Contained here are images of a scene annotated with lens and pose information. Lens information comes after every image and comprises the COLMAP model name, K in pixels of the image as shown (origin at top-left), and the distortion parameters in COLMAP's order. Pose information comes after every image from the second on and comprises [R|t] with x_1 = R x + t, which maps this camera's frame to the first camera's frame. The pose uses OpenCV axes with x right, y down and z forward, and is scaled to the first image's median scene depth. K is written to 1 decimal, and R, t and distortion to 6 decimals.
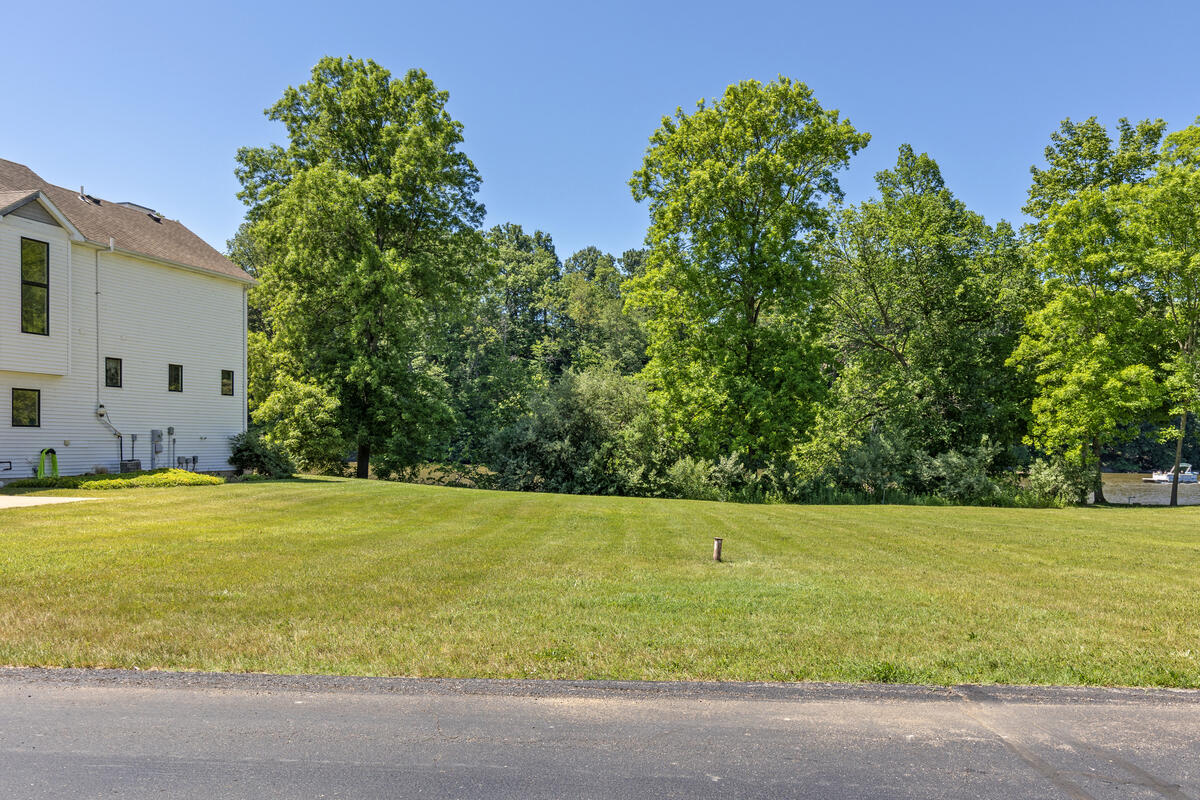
lens RADIAL K [[972.9, 0, 603.8], [0, 972.9, 480.1], [0, 0, 1]] dist [0.008219, 0.018272]
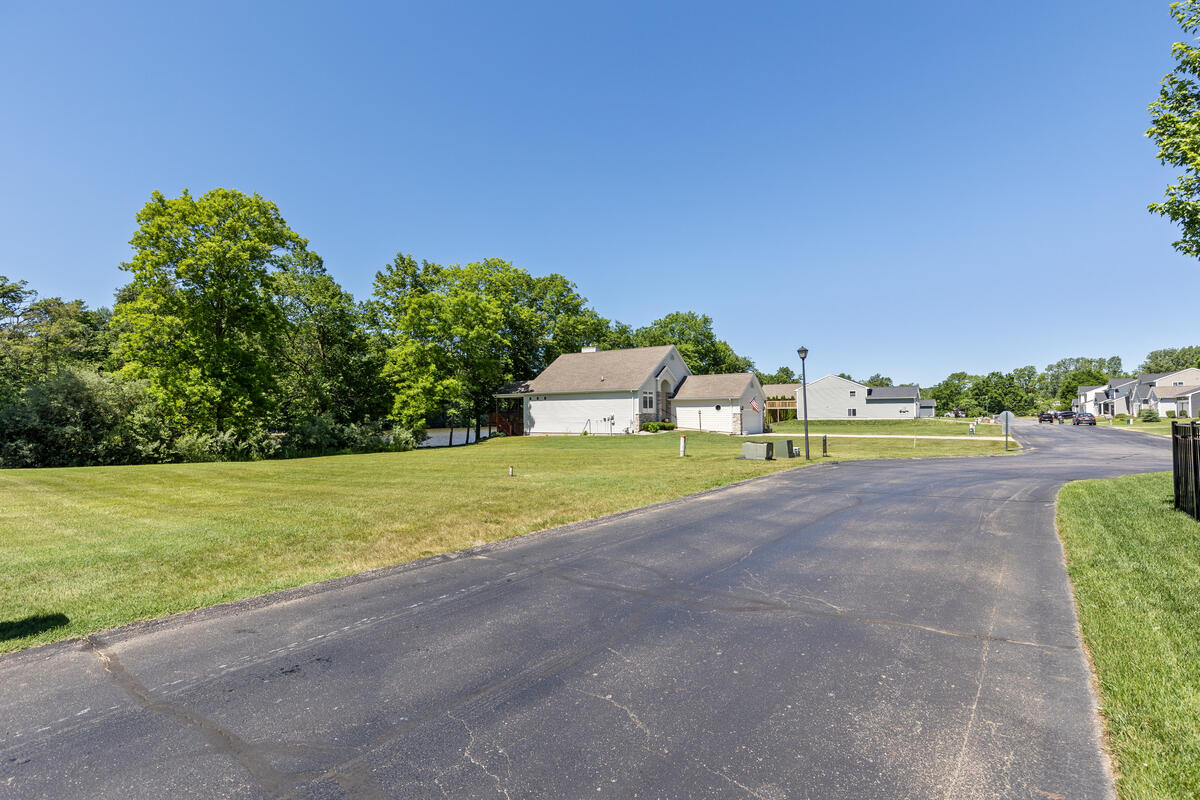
lens RADIAL K [[583.8, 0, 599.7], [0, 583.8, 429.5], [0, 0, 1]] dist [0.010647, 0.000942]
pose [[0.586875, -0.040898, 0.808644, -0.262276], [0.050192, 0.998640, 0.014080, -0.011816], [-0.808120, 0.032324, 0.588130, -0.007781]]
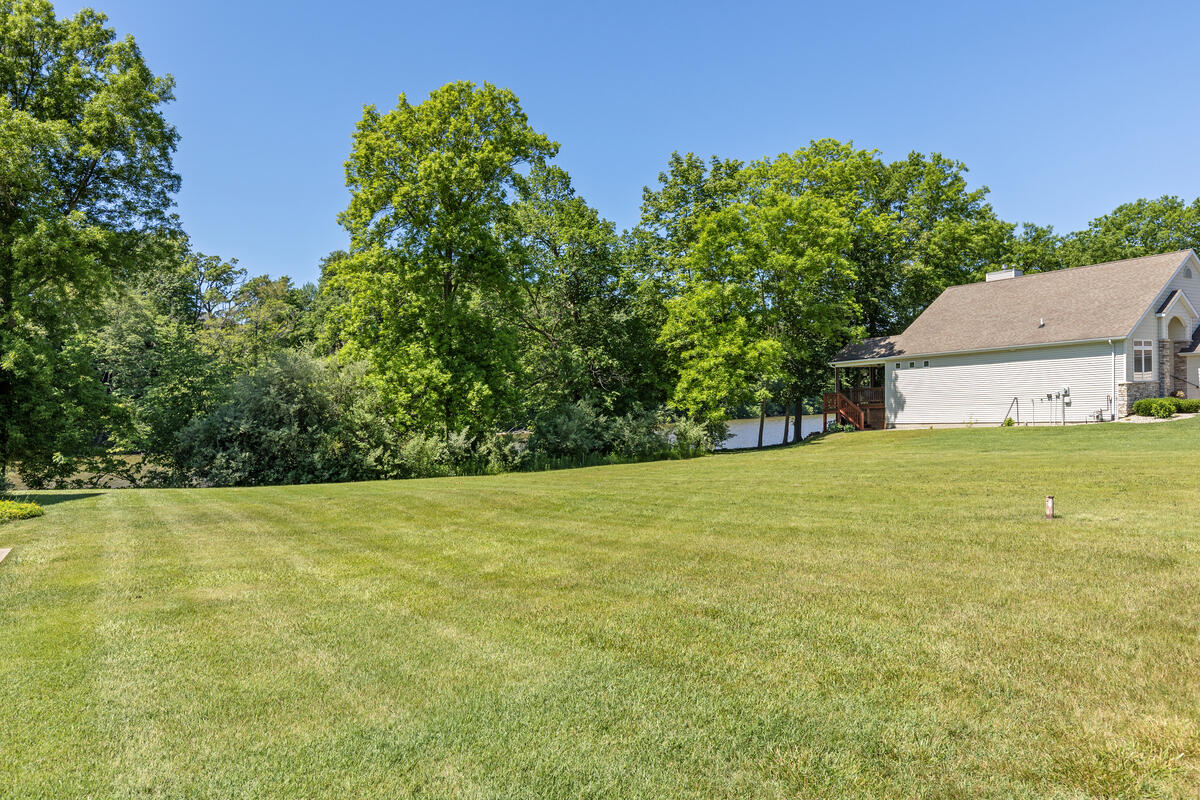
lens RADIAL K [[863.2, 0, 600.0], [0, 863.2, 400.0], [0, 0, 1]] dist [0.000012, 0.069674]
pose [[0.841126, -0.045738, 0.538901, -0.238974], [0.075915, 0.996538, -0.033910, -0.016105], [-0.535484, 0.069433, 0.841686, 0.131890]]
